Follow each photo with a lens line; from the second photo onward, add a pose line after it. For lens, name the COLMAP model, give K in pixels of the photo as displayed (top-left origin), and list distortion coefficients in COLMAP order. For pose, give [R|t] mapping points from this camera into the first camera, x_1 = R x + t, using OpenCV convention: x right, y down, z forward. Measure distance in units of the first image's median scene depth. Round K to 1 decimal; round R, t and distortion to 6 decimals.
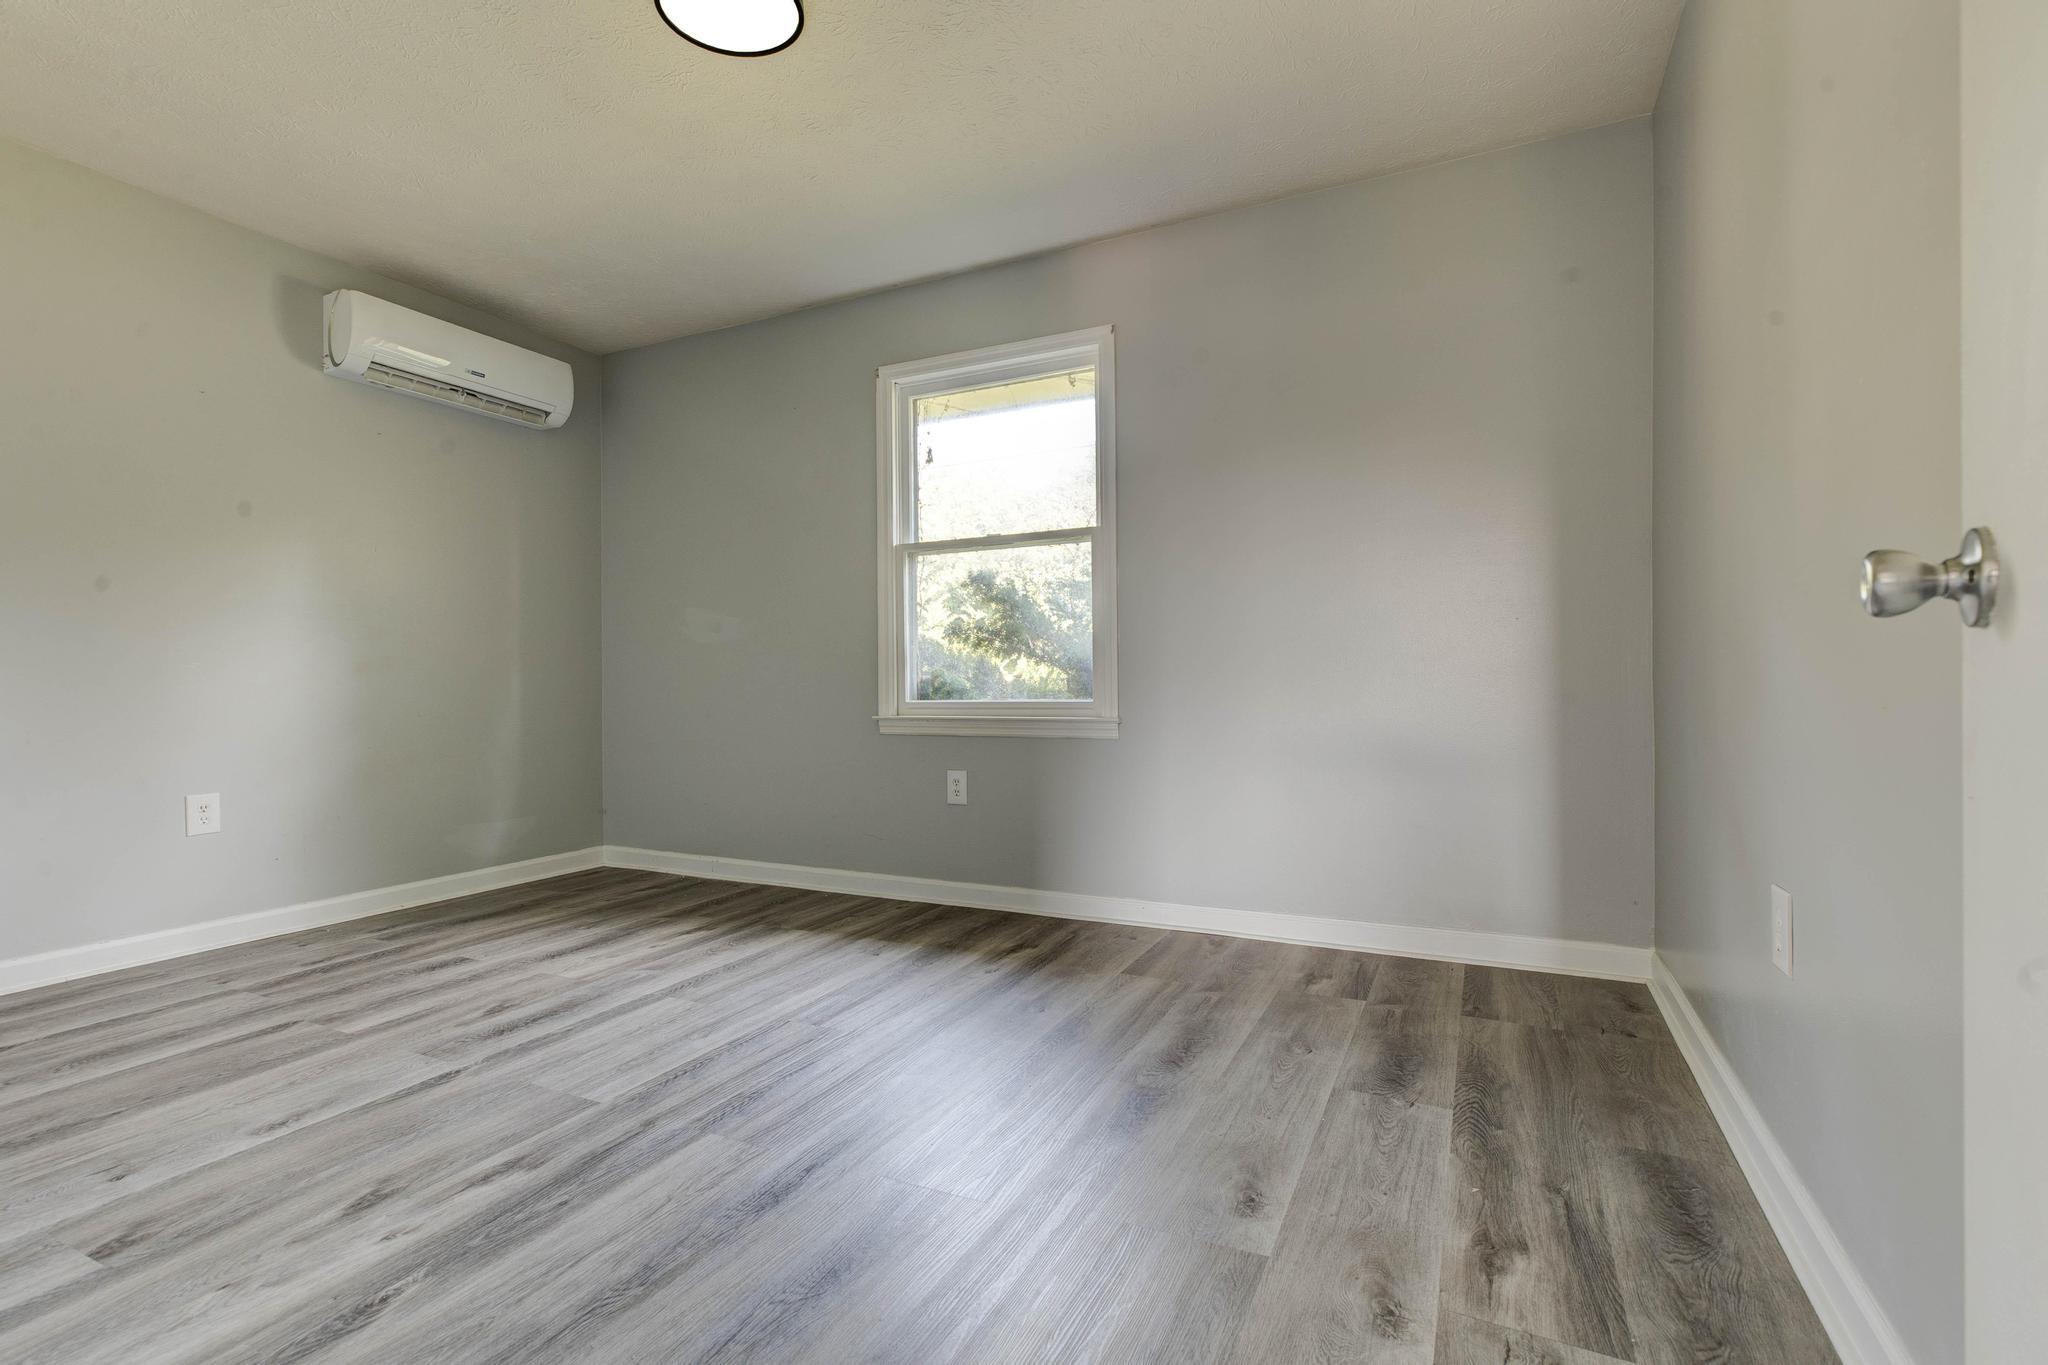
lens RADIAL K [[973.2, 0, 1016.2], [0, 973.2, 684.3], [0, 0, 1]] dist [0.001378, 0.000152]
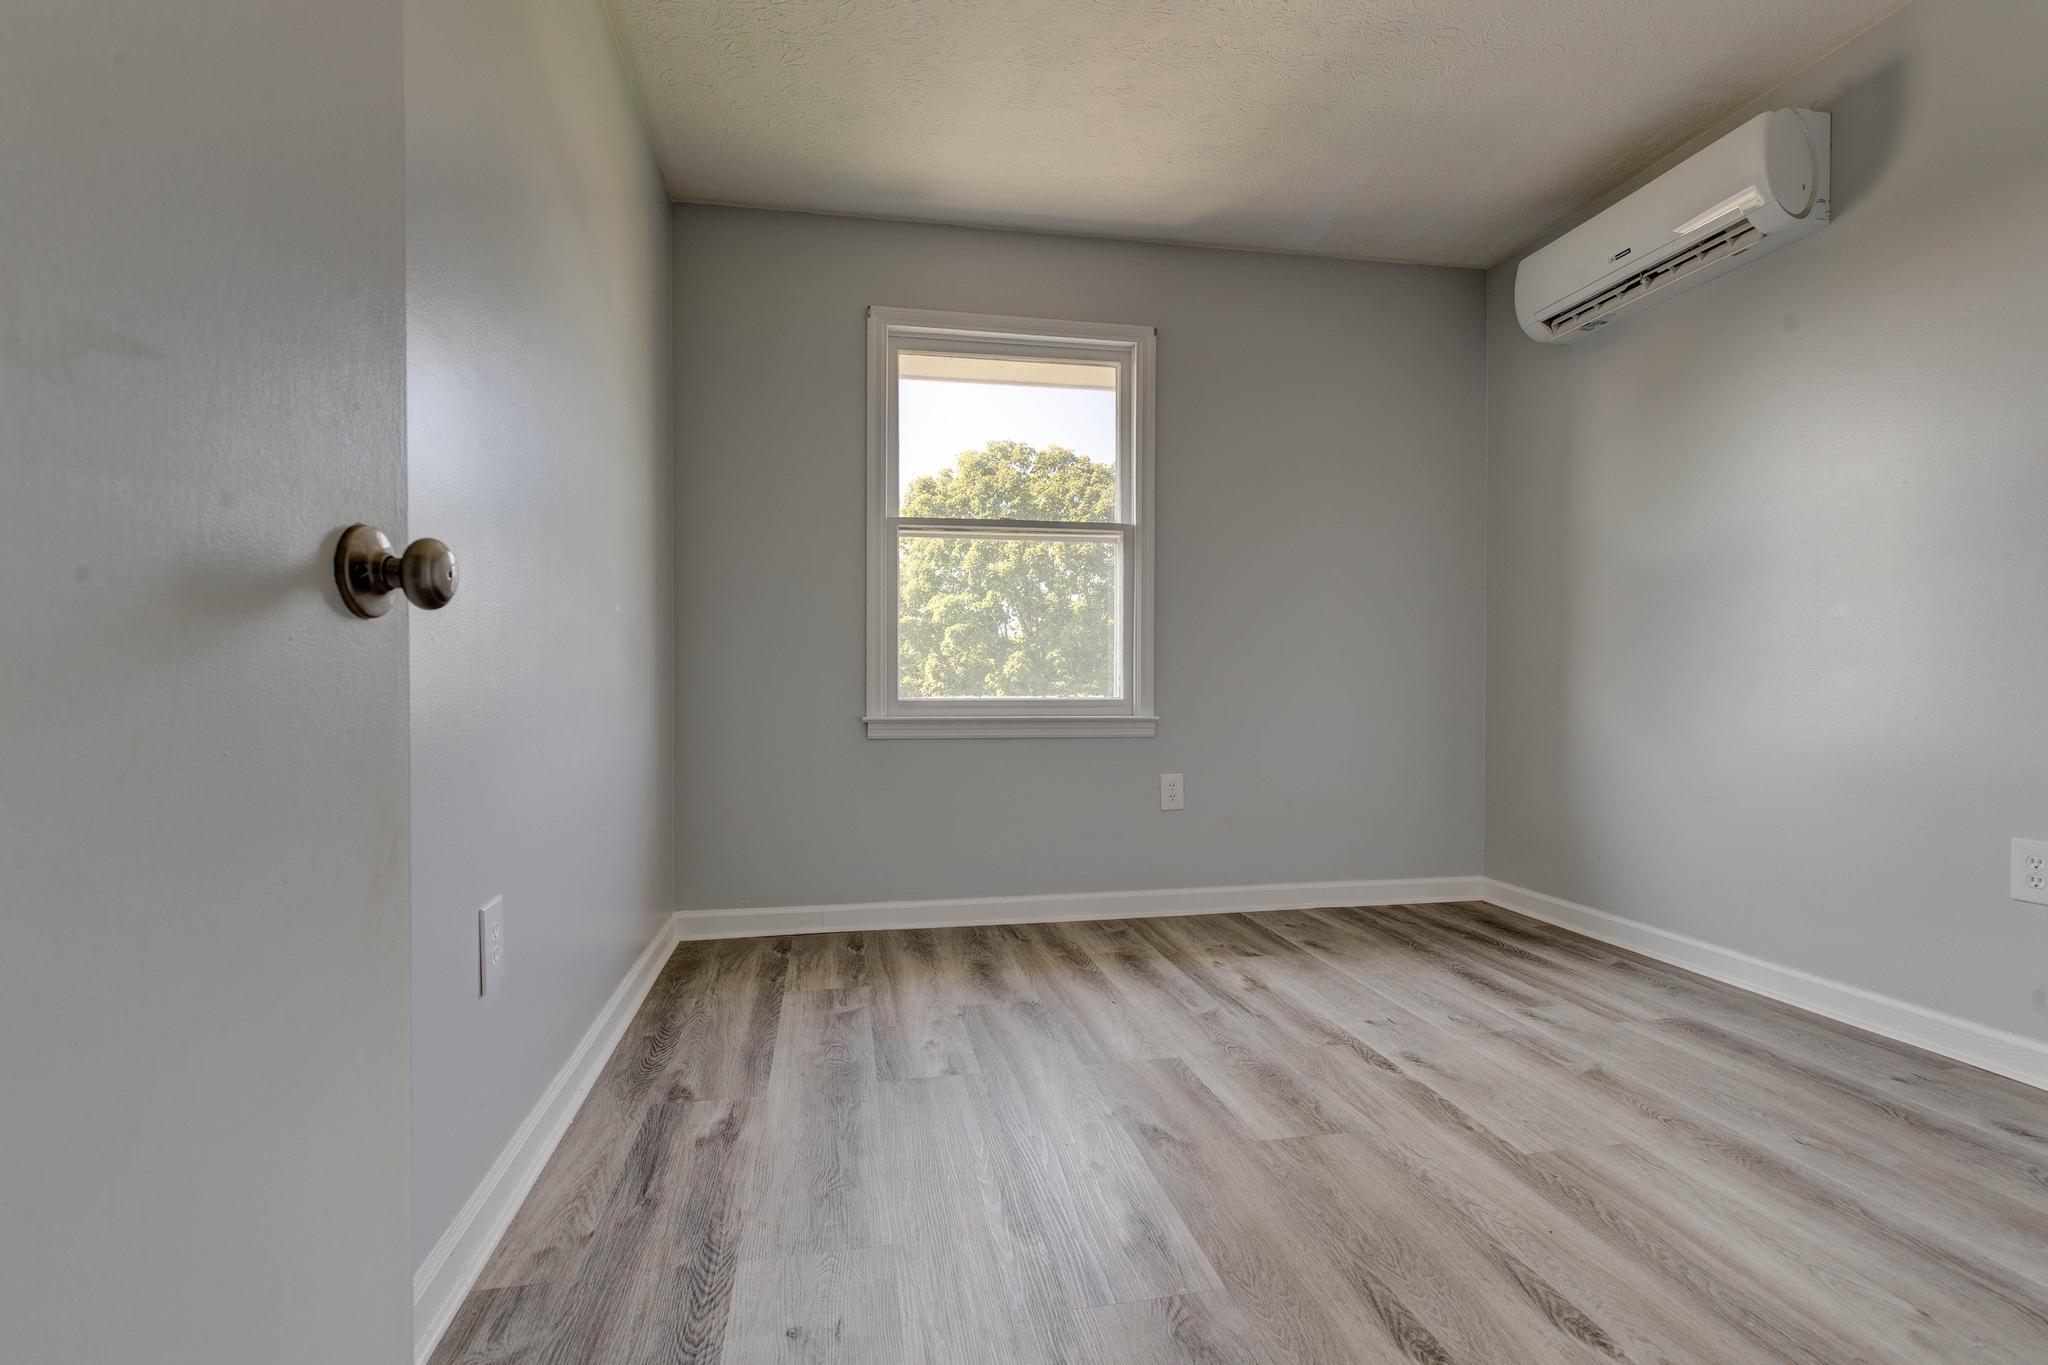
lens RADIAL K [[973.2, 0, 1025.8], [0, 973.2, 685.4], [0, 0, 1]] dist [0.001378, 0.000152]
pose [[0.792828, 0.007105, 0.609404, -0.591754], [-0.011215, 0.999933, 0.002932, 0.000904], [-0.609342, -0.009159, 0.792854, 0.262240]]
